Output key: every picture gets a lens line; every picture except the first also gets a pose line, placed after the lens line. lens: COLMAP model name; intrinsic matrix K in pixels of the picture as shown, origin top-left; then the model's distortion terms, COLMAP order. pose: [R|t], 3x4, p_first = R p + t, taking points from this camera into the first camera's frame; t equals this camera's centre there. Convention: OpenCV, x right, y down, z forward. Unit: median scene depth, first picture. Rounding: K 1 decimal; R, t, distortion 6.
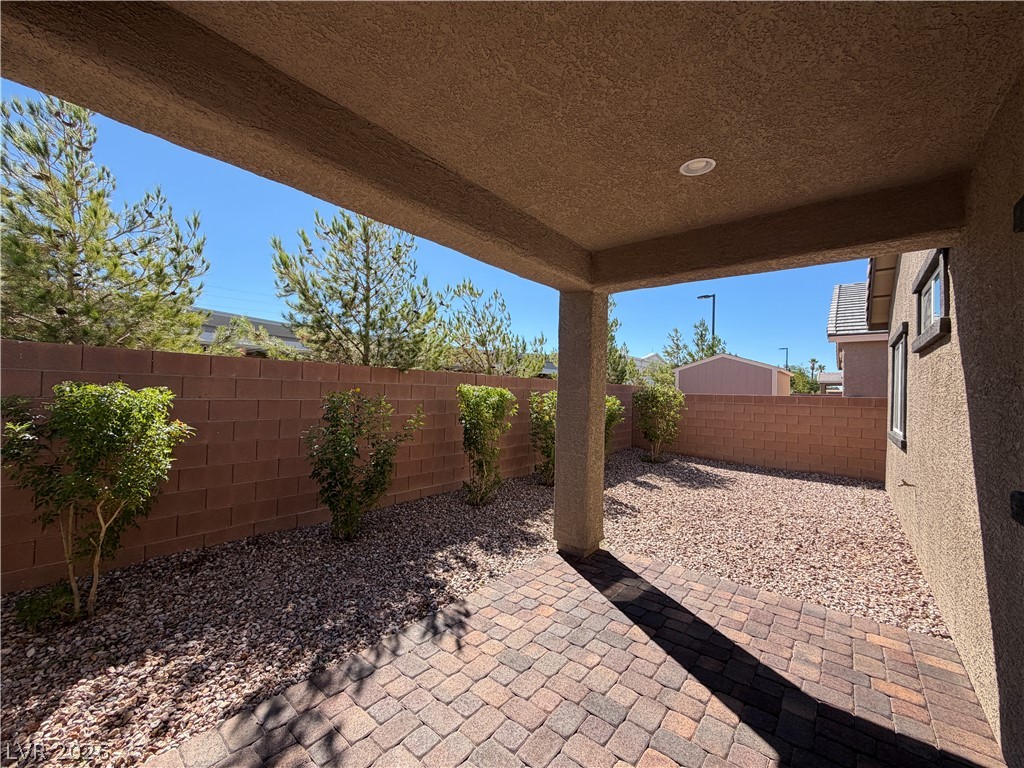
lens RADIAL K [[408.8, 0, 508.7], [0, 408.8, 385.7], [0, 0, 1]] dist [-0.000608, 0.000153]
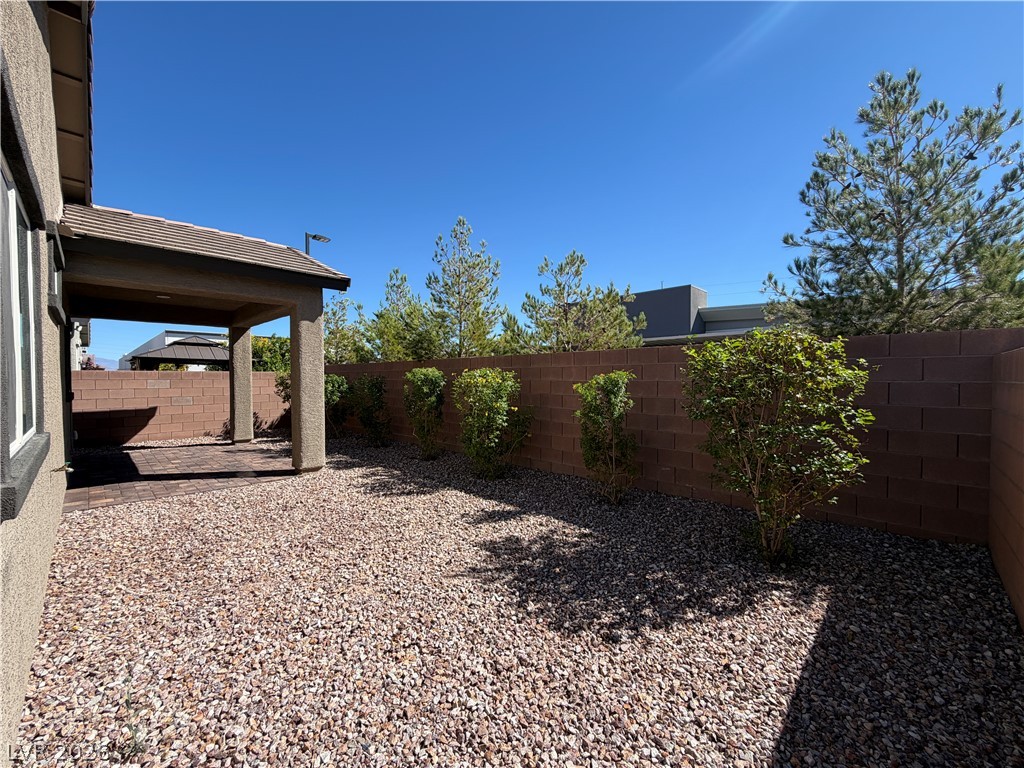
lens RADIAL K [[408.8, 0, 508.7], [0, 408.8, 385.7], [0, 0, 1]] dist [-0.000608, 0.000153]
pose [[-0.078612, 0.000389, -0.996905, 2.050149], [0.011134, 0.999938, -0.000488, 0.102671], [0.996843, -0.011138, -0.078611, 2.323945]]
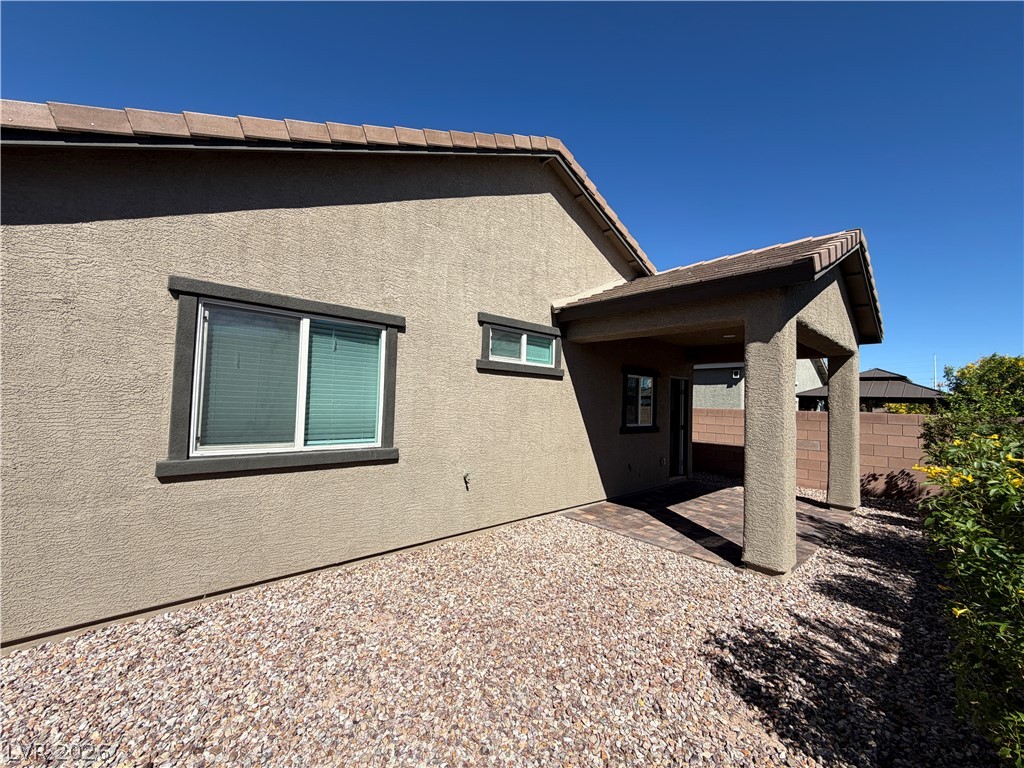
lens RADIAL K [[408.8, 0, 508.7], [0, 408.8, 385.7], [0, 0, 1]] dist [-0.000608, 0.000153]
pose [[-0.988654, -0.046759, 0.142747, 0.841041], [-0.053367, 0.997656, -0.042823, 0.023641], [-0.140410, -0.049955, -0.988832, 2.605845]]
